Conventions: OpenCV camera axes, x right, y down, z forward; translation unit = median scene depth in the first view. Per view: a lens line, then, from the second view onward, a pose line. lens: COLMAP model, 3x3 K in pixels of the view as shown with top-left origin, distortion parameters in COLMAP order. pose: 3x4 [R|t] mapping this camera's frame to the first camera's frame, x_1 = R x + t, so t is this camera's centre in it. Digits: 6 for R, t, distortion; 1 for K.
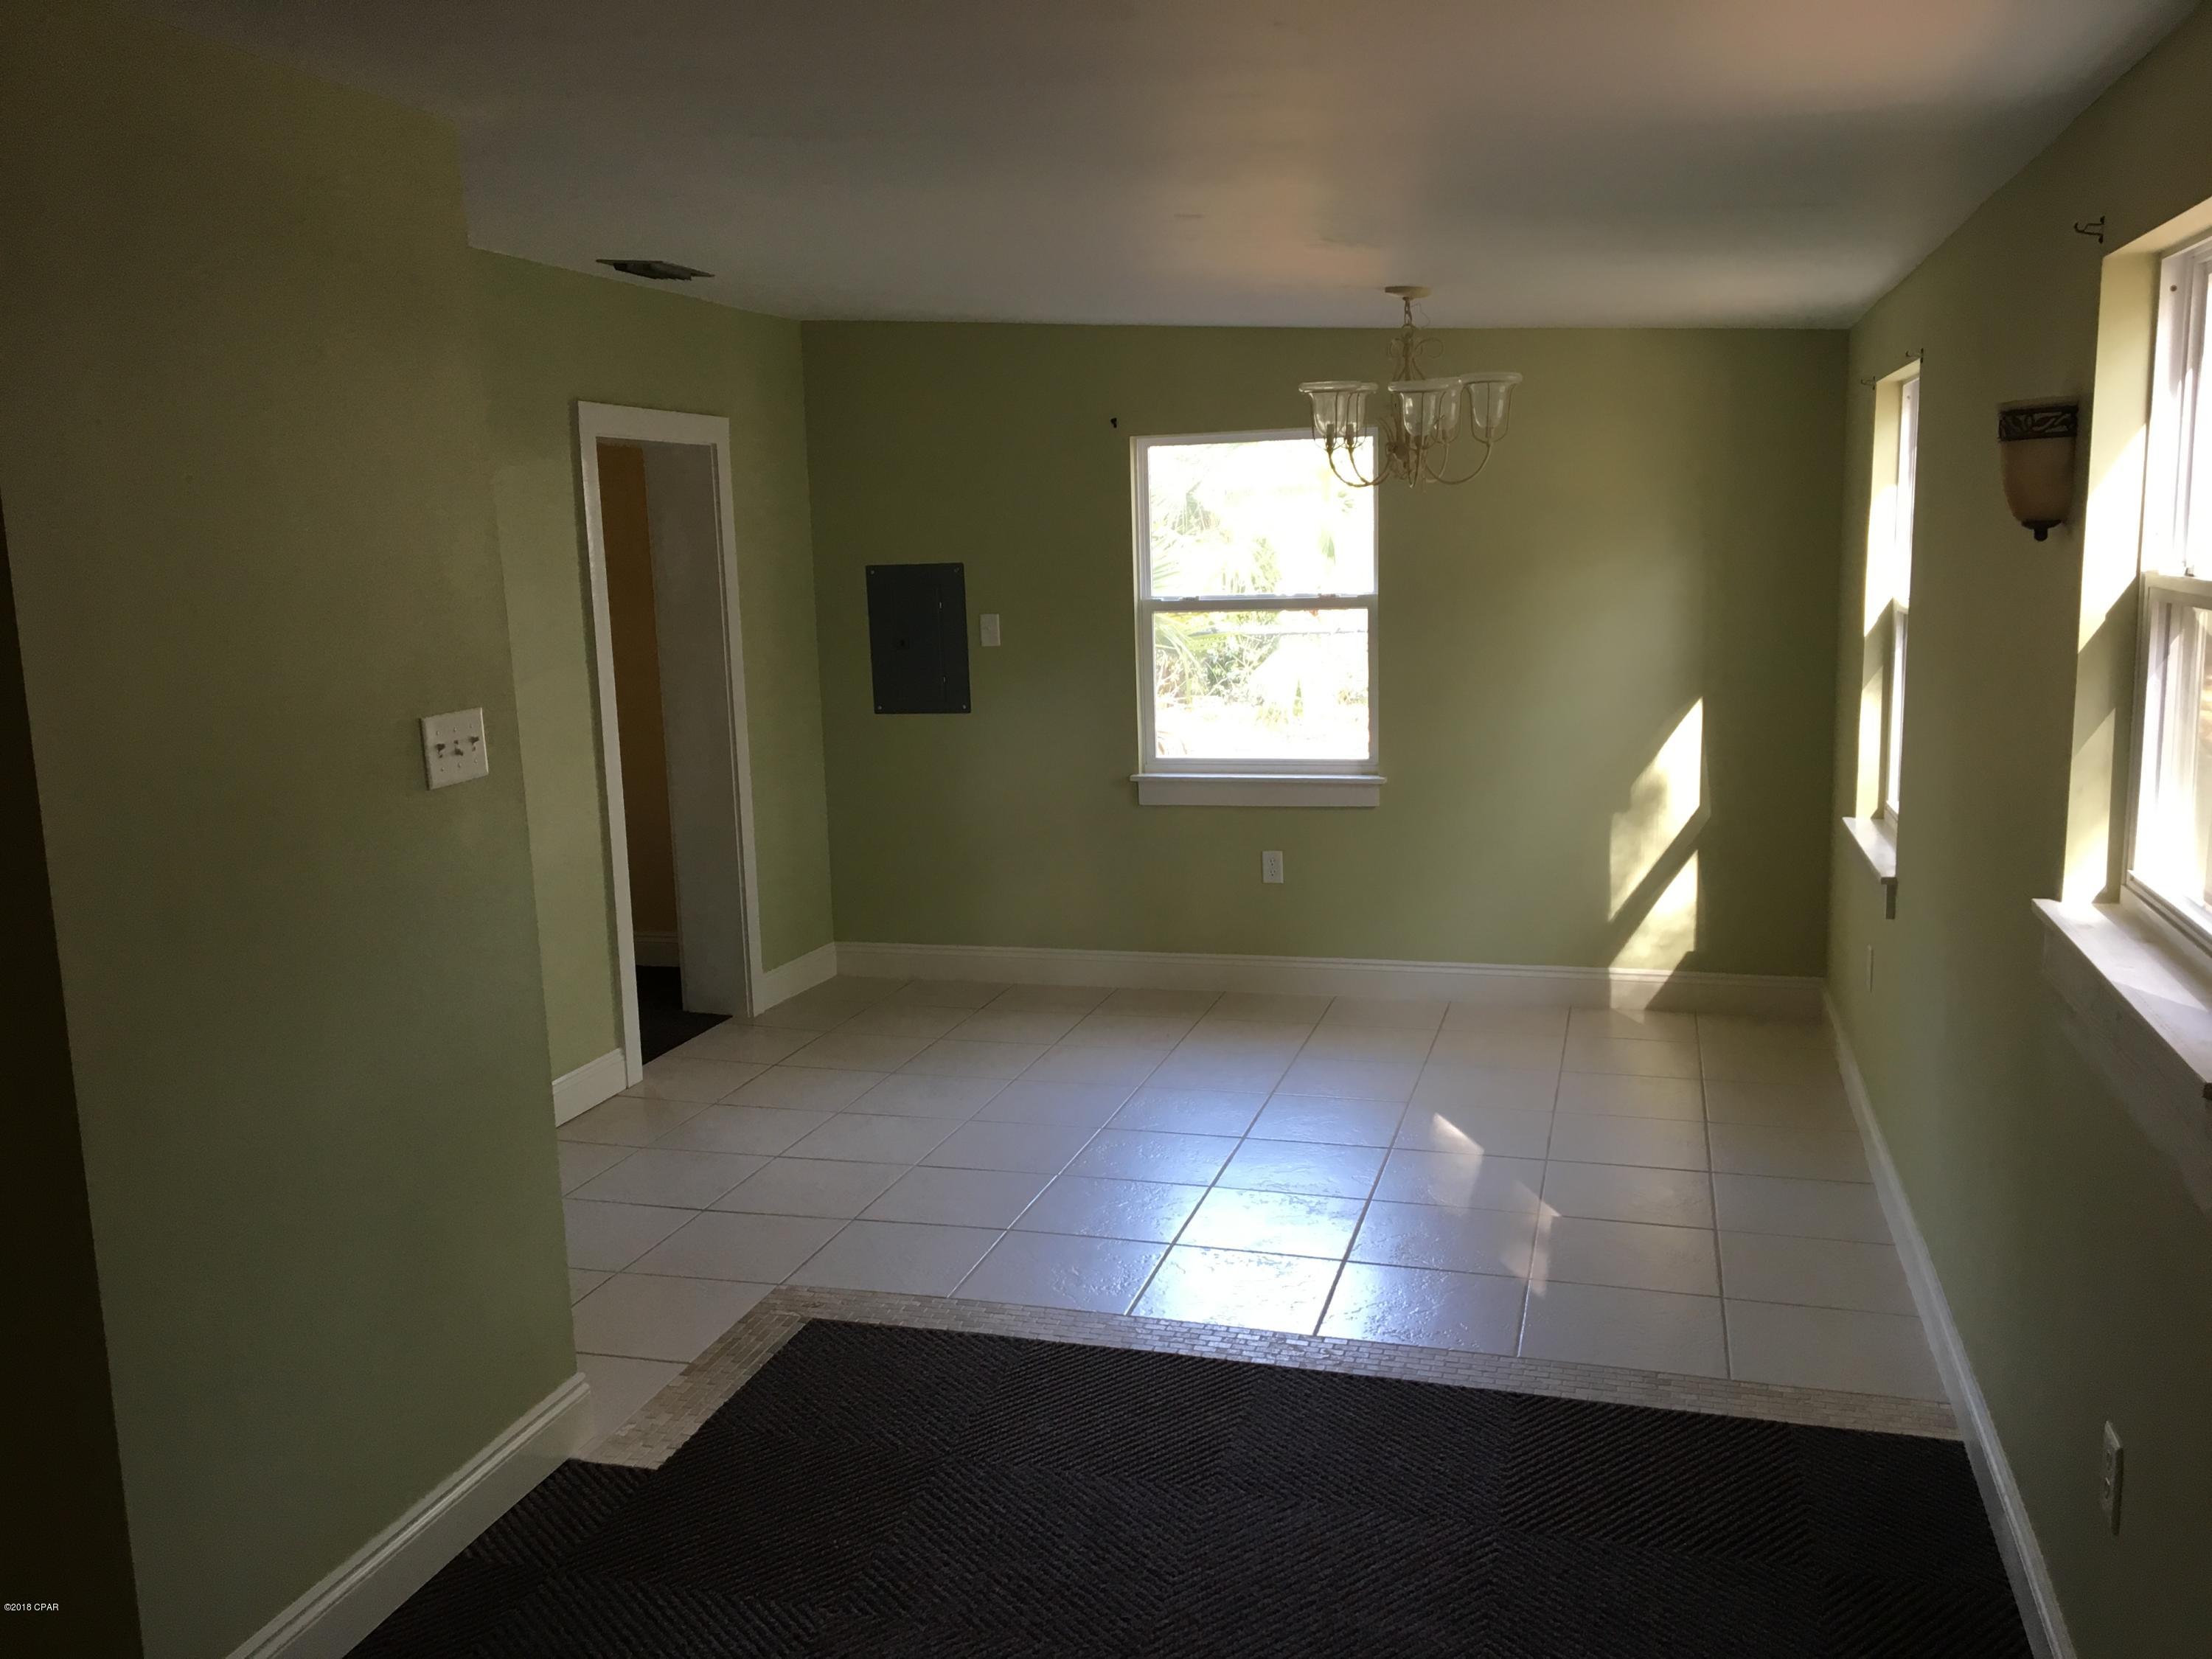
lens RADIAL K [[1836.4, 0, 1106.6], [0, 1836.4, 833.1], [0, 0, 1]] dist [0.096442, -0.143228]
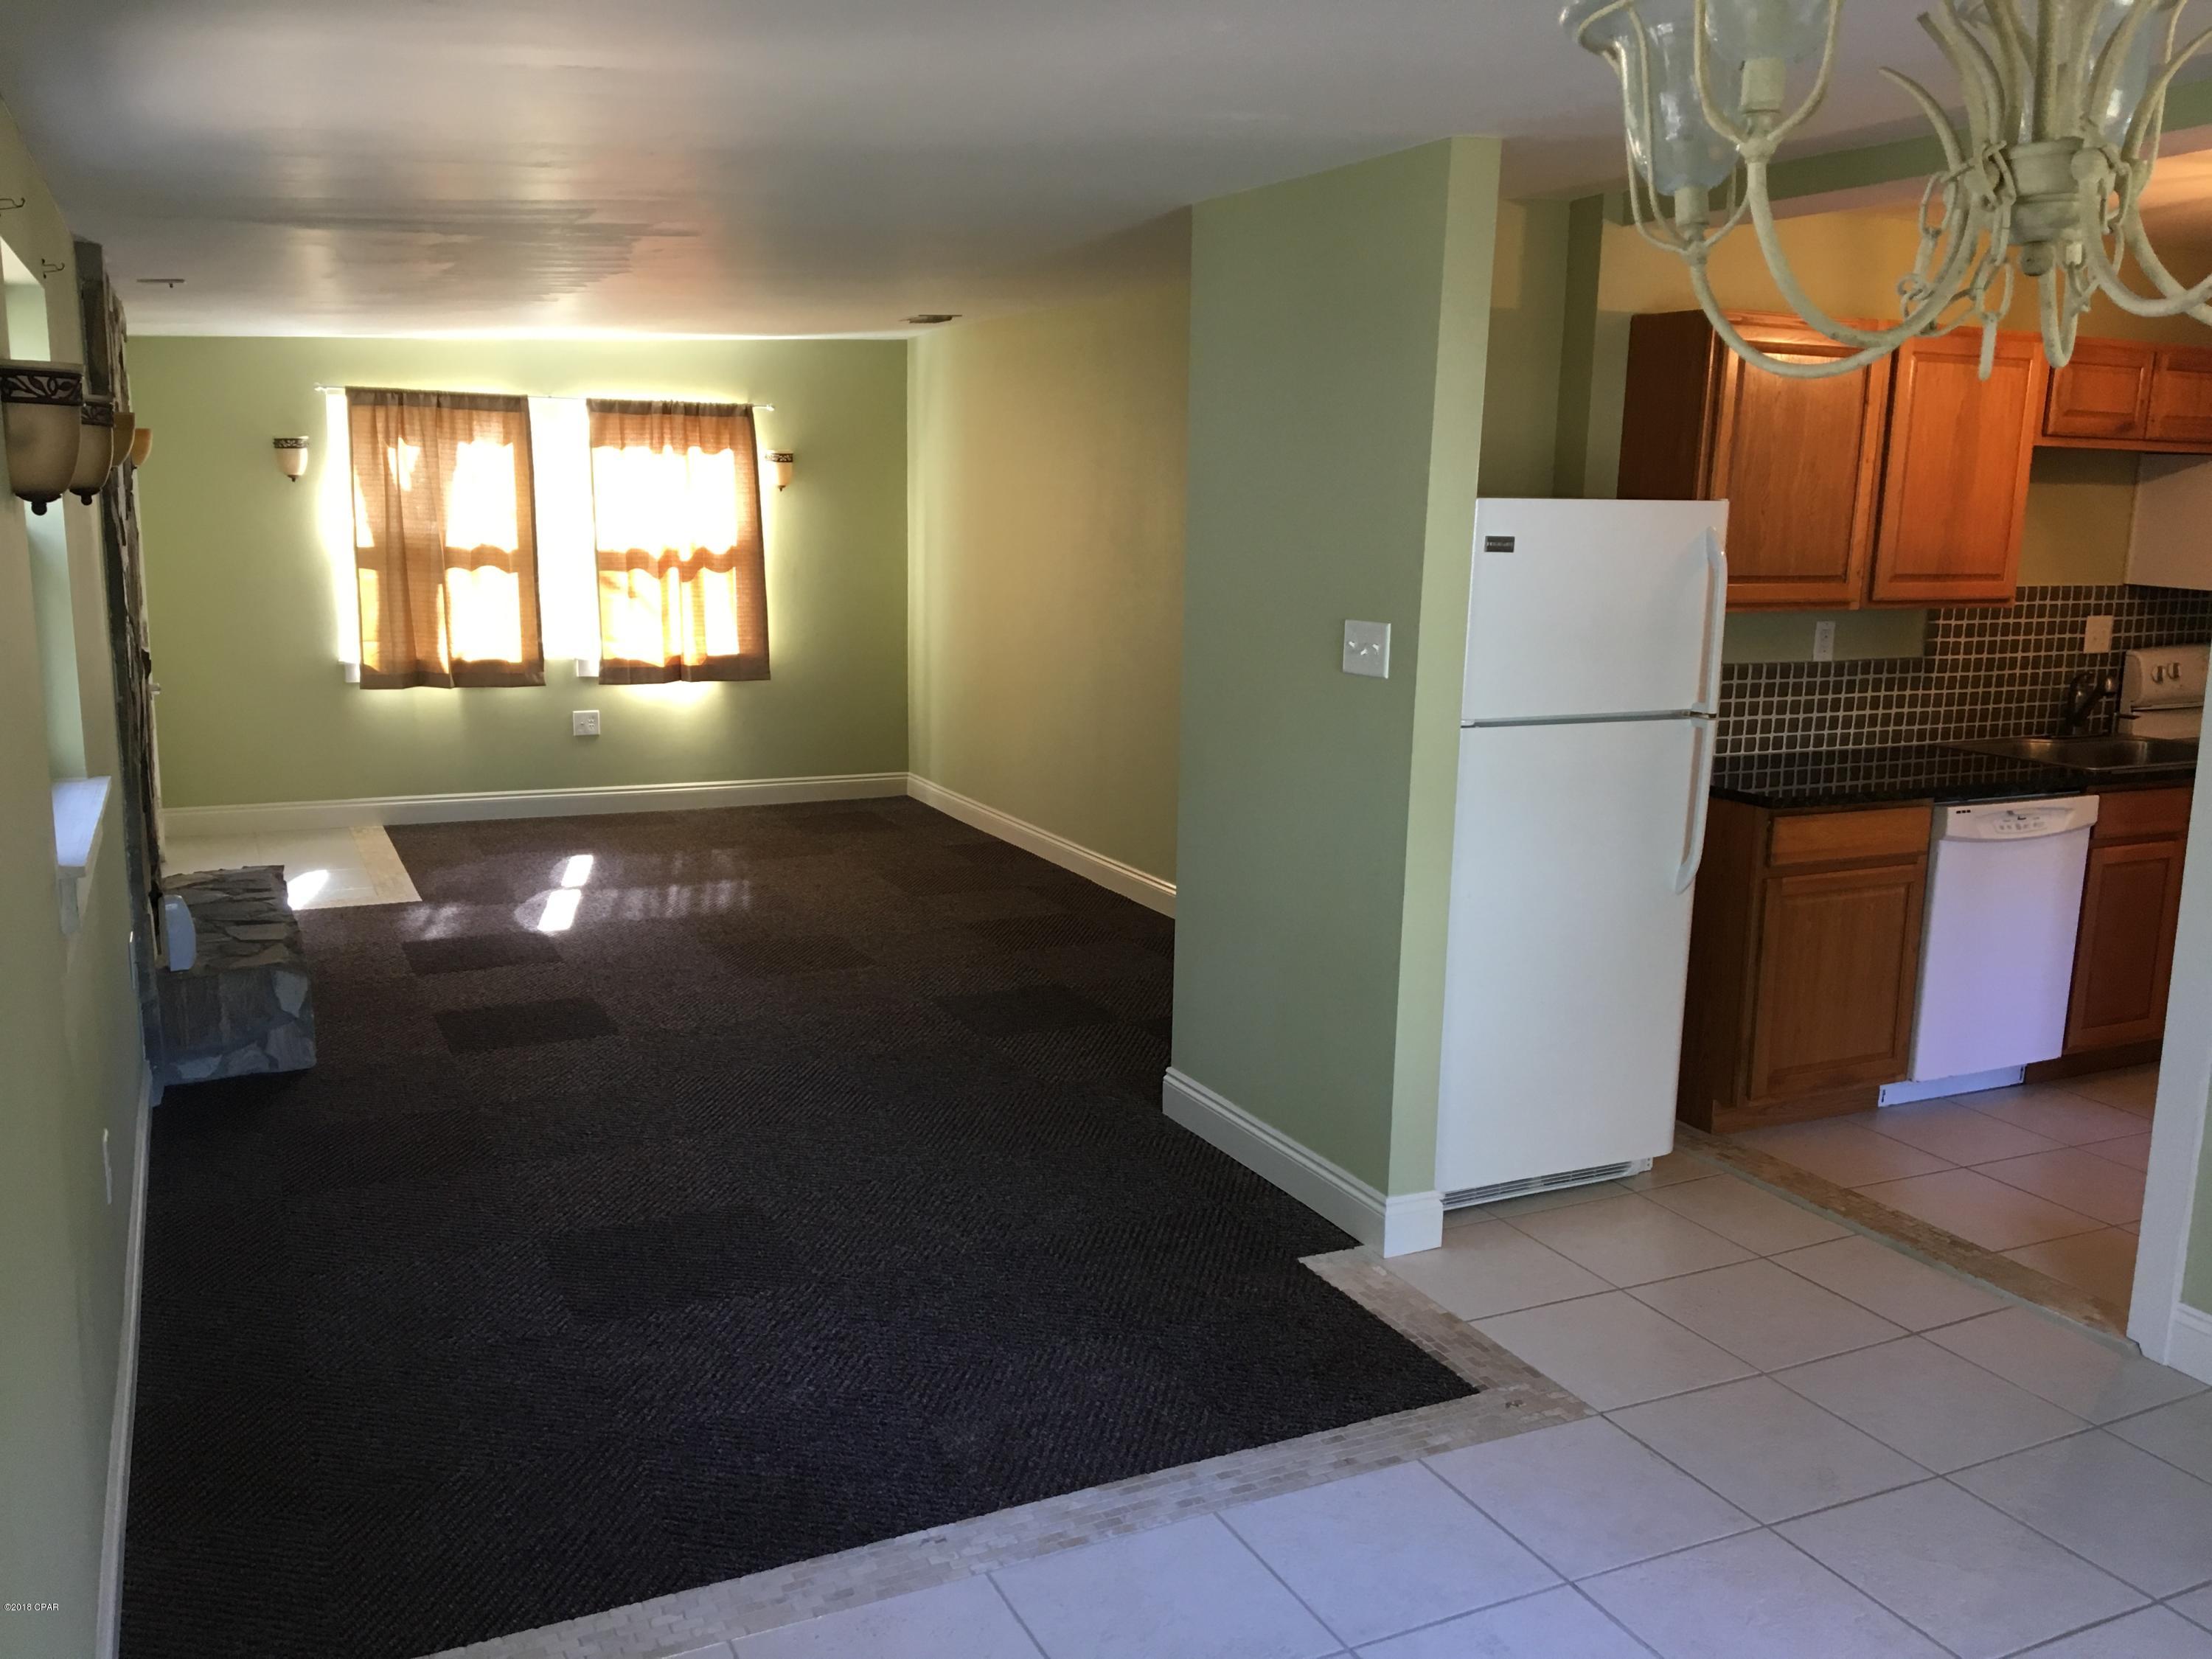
lens RADIAL K [[1824.1, 0, 1106.0], [0, 1824.1, 829.5], [0, 0, 1]] dist [0.056971, -0.082782]
pose [[-0.738004, 0.139101, -0.660303, 0.618152], [-0.108770, 0.941205, 0.319846, -0.300901], [0.665972, 0.307869, -0.679484, 1.685799]]
